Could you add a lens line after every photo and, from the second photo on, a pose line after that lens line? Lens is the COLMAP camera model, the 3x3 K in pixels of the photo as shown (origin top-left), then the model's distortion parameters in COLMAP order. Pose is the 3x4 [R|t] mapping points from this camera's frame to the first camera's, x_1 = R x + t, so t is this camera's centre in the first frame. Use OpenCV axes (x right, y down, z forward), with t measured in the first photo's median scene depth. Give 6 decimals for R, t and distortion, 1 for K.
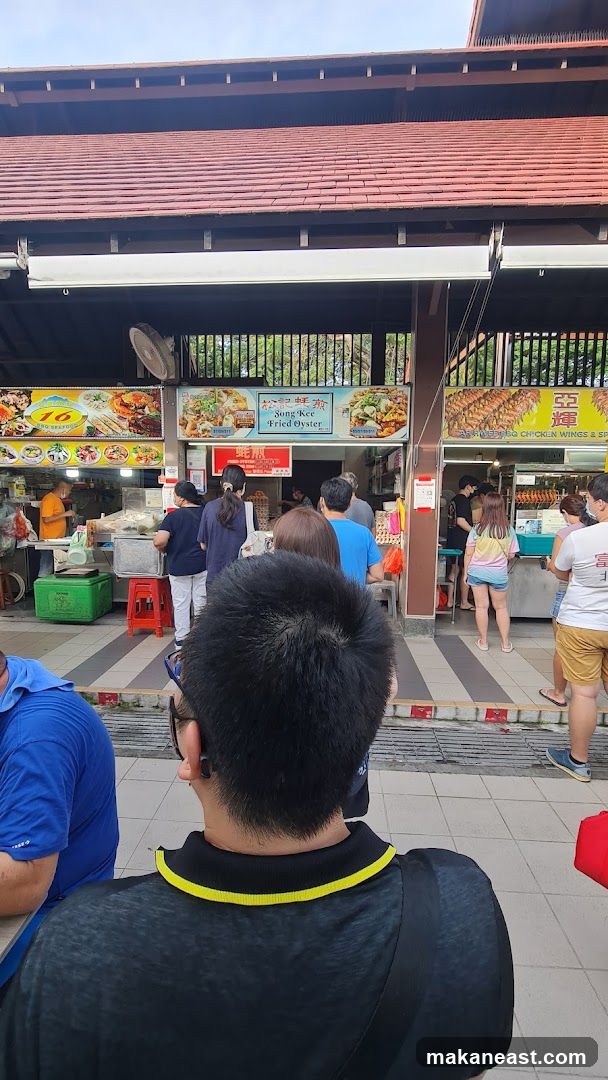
lens RADIAL K [[485.6, 0, 298.2], [0, 485.6, 549.0], [0, 0, 1]] dist [0.016865, 0.000083]
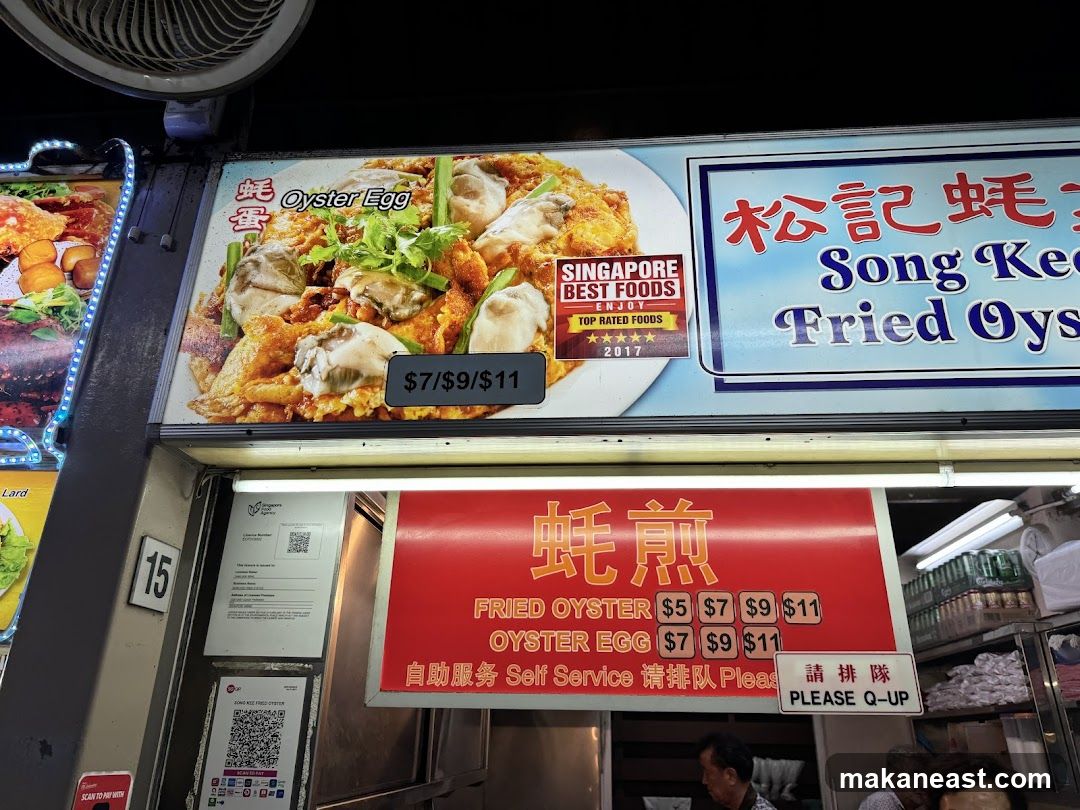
lens RADIAL K [[756.6, 0, 544.6], [0, 756.6, 402.4], [0, 0, 1]] dist [0.041755, -0.051787]
pose [[0.999992, 0.003832, -0.000811, -0.132202], [-0.003708, 0.859374, -0.511334, -0.121003], [-0.001263, 0.511333, 0.859382, 0.812328]]
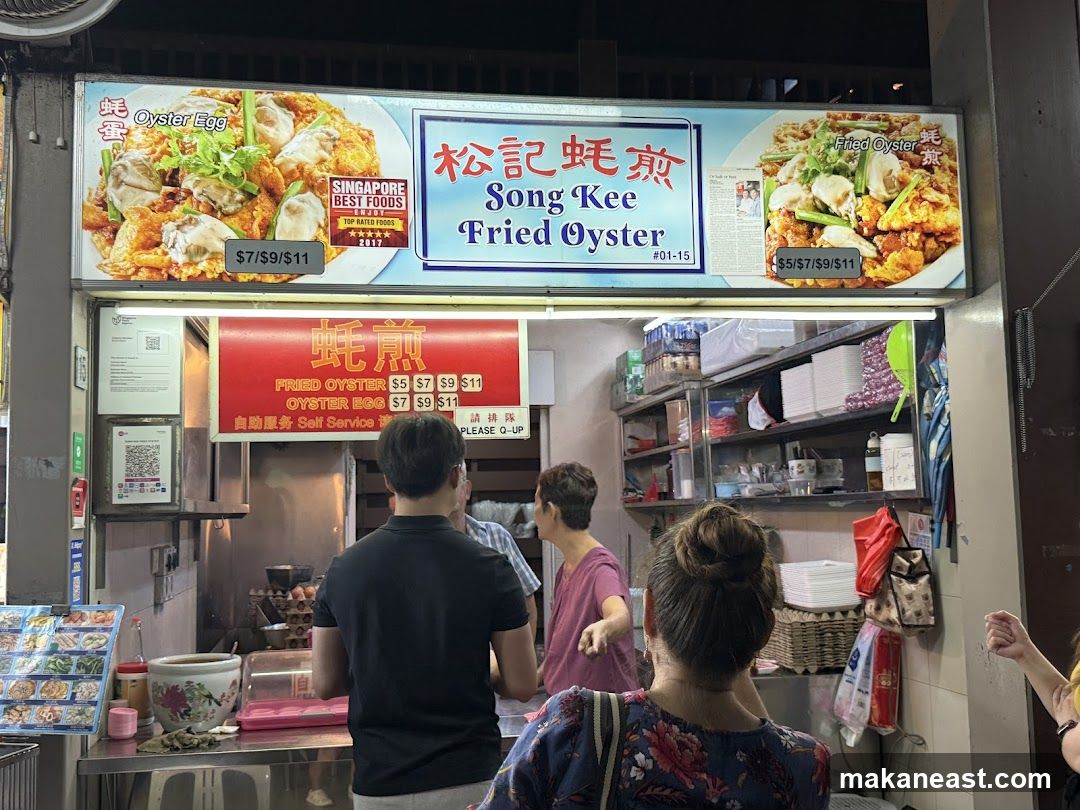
lens RADIAL K [[1084.1, 0, 531.4], [0, 1084.1, 416.5], [0, 0, 1]] dist [0.108748, 0.000000]
pose [[0.971219, -0.012204, 0.237875, -0.162944], [0.062066, 0.977152, -0.203278, -0.043490], [-0.229959, 0.212191, 0.949786, 0.465253]]
